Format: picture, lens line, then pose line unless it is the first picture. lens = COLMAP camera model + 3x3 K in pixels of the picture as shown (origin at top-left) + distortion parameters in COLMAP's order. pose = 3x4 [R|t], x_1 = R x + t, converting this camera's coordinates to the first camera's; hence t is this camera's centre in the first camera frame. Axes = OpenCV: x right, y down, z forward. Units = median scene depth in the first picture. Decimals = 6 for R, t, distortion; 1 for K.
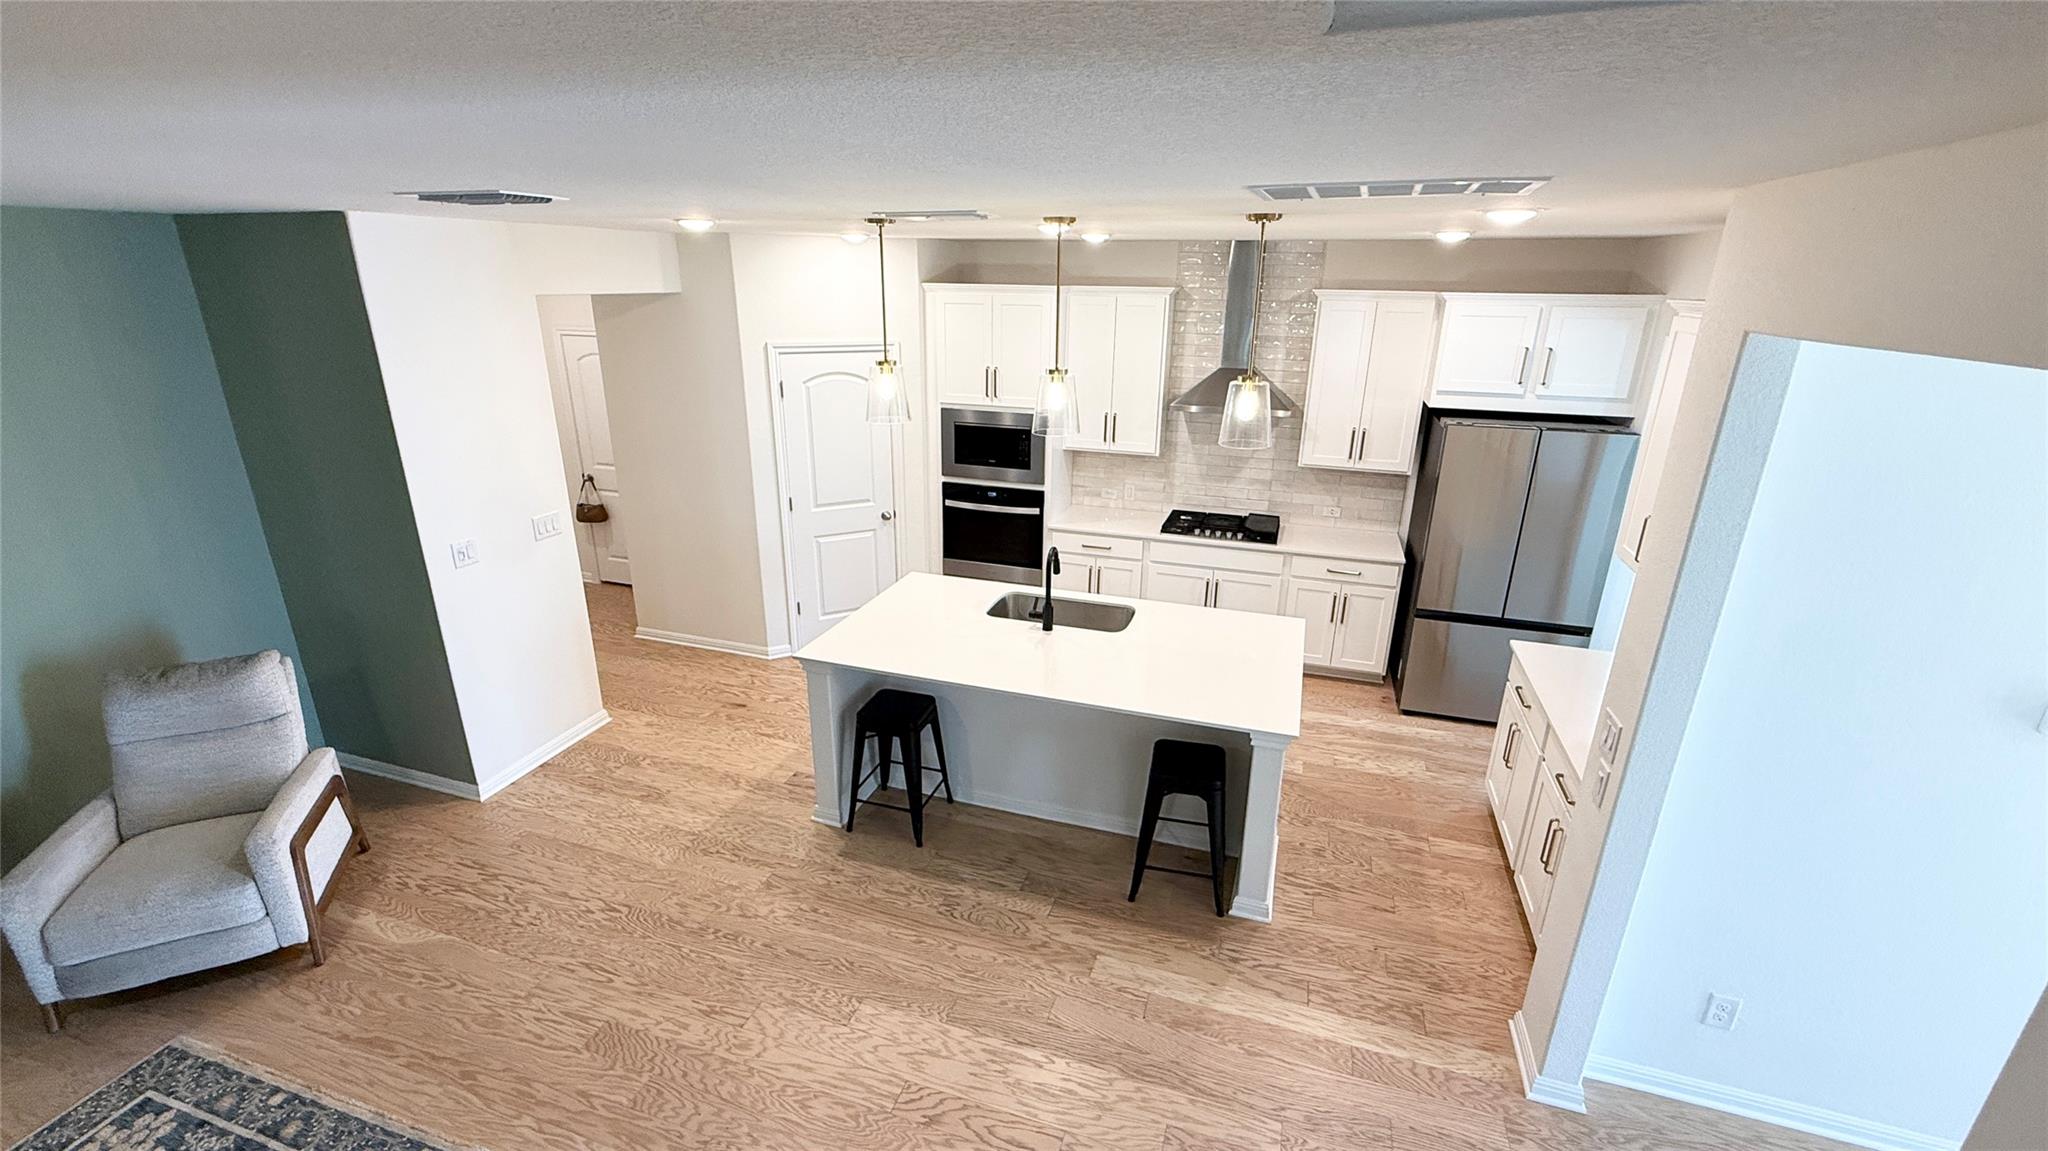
lens RADIAL K [[878.8, 0, 1024.0], [0, 878.8, 575.5], [0, 0, 1]] dist [0.018769, -0.000005]
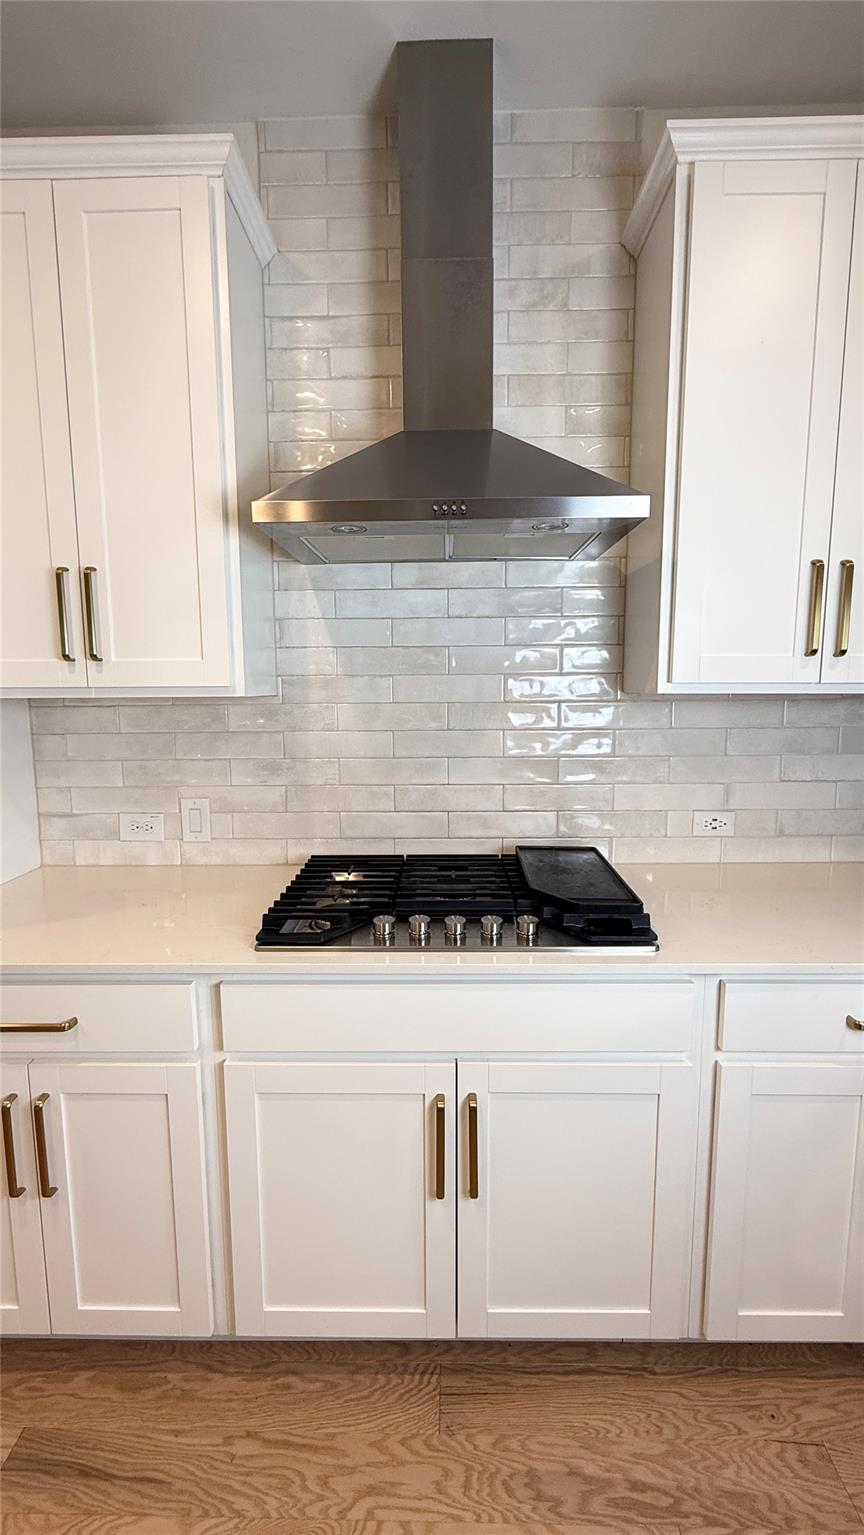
lens RADIAL K [[658.7, 0, 415.9], [0, 658.7, 763.0], [0, 0, 1]] dist [0.018769, -0.000005]
pose [[0.959625, -0.056737, 0.275500, 0.150341], [0.111908, 0.975602, -0.188882, -0.061054], [-0.258062, 0.212087, 0.942562, 0.792253]]
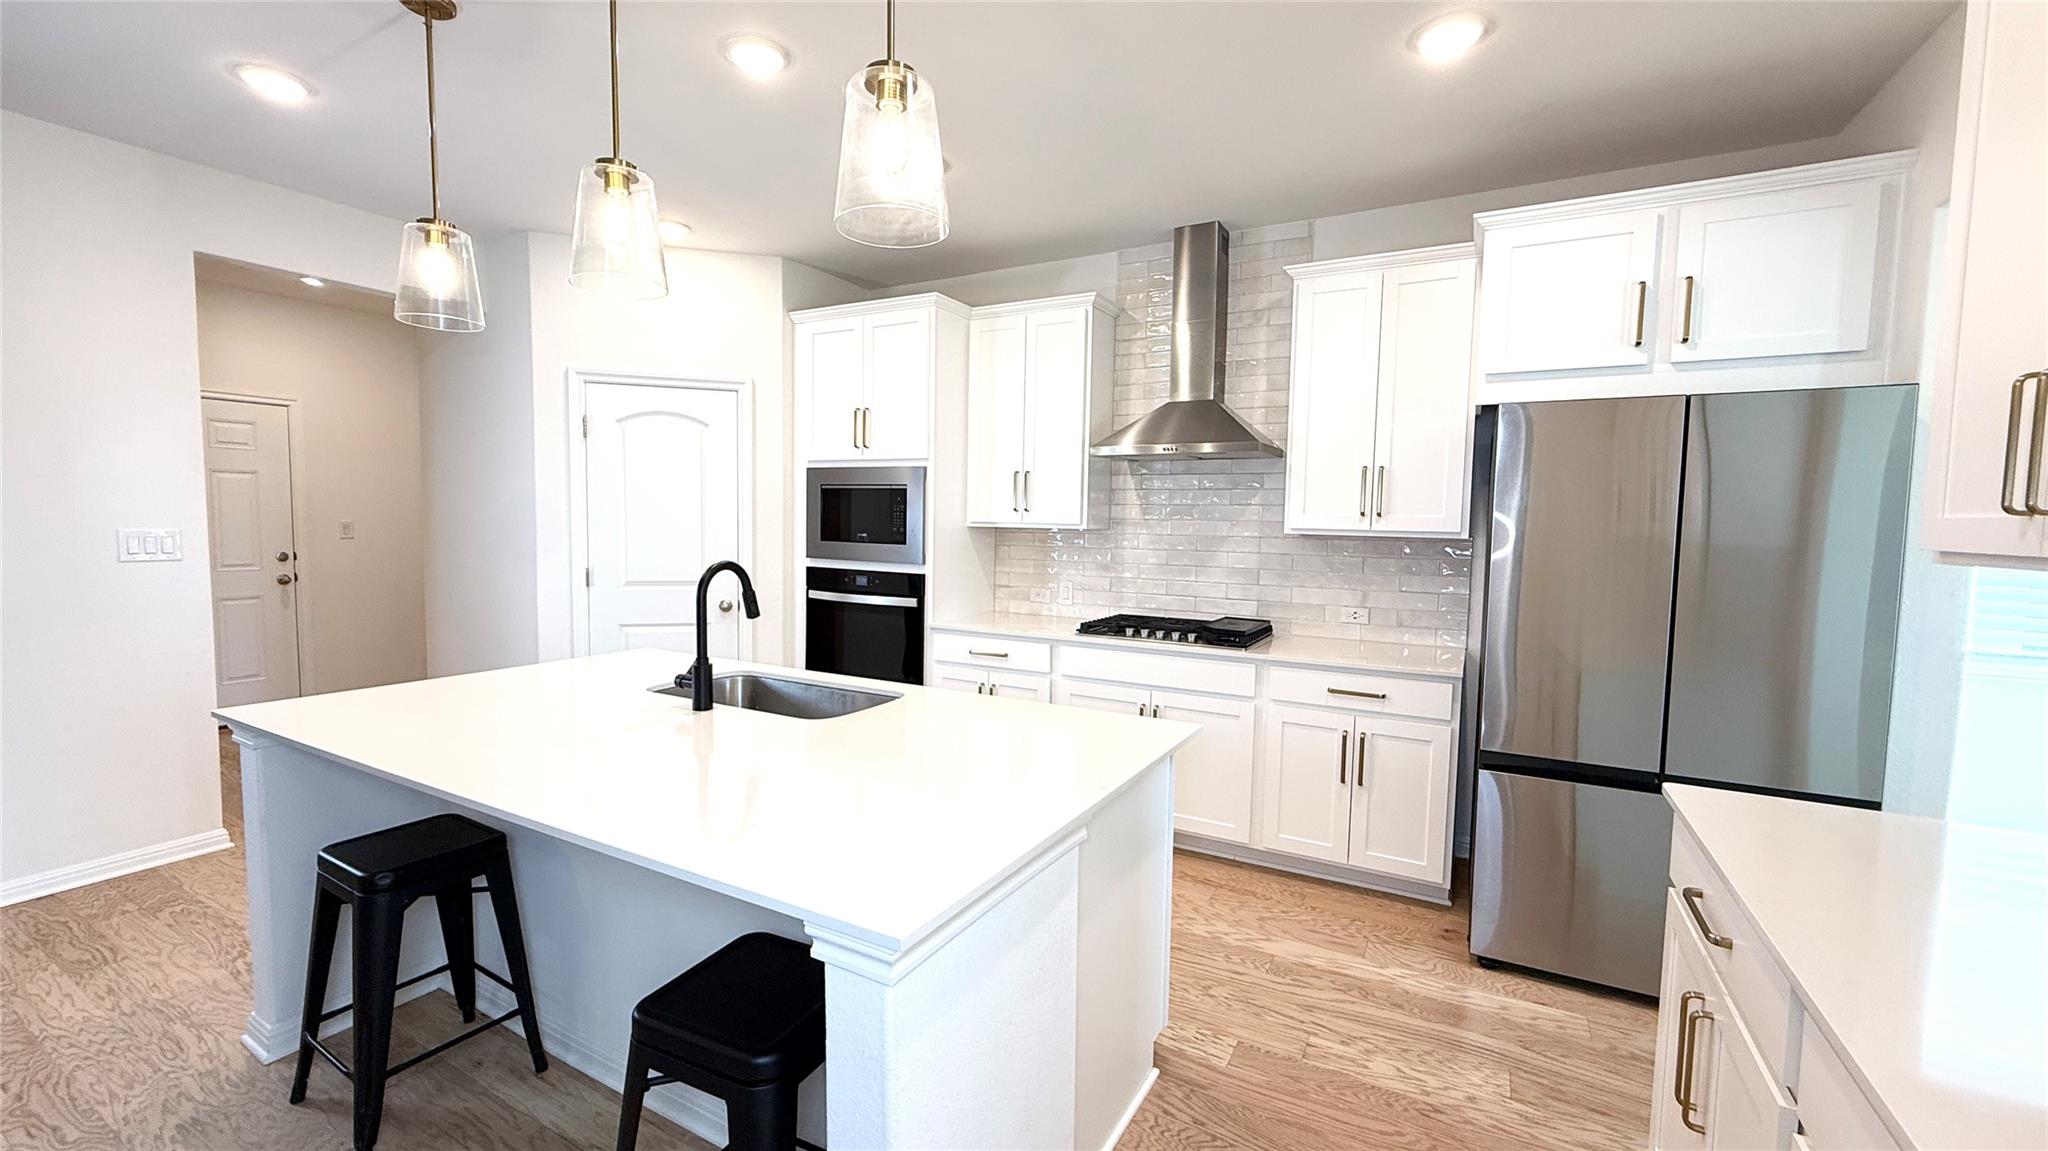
lens RADIAL K [[817.8, 0, 1016.0], [0, 817.8, 575.6], [0, 0, 1]] dist [0.002016, 0.000368]
pose [[0.978970, 0.015711, -0.203400, 0.241749], [-0.068880, 0.963937, -0.257063, 0.073831], [0.192026, 0.265667, 0.944747, 0.404538]]
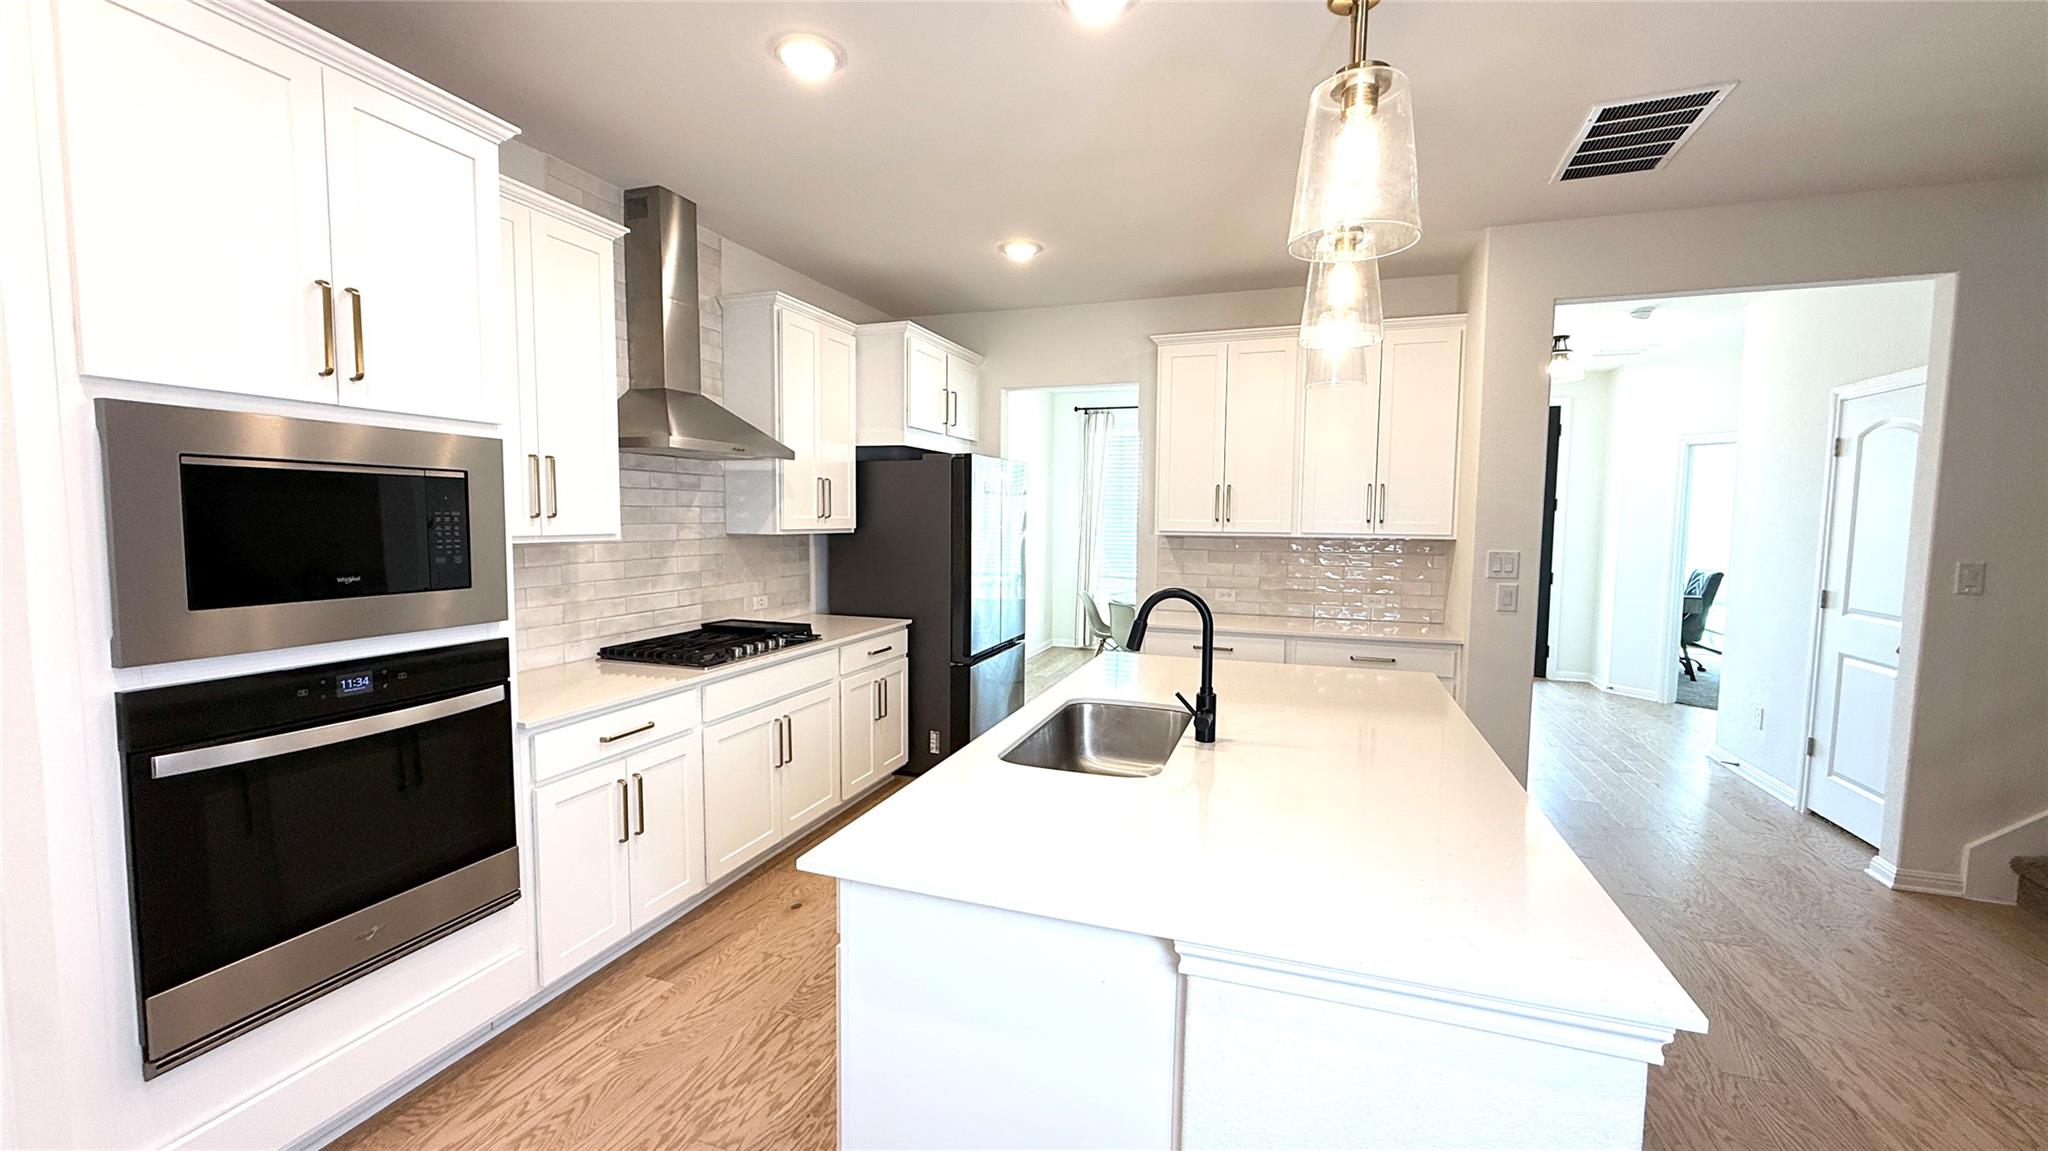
lens RADIAL K [[817.8, 0, 1016.0], [0, 817.8, 575.6], [0, 0, 1]] dist [0.002016, 0.000368]
pose [[0.033763, -0.090034, 0.995366, -0.341241], [0.319701, 0.944577, 0.074596, -0.080327], [-0.946917, 0.315701, 0.060676, 0.790526]]
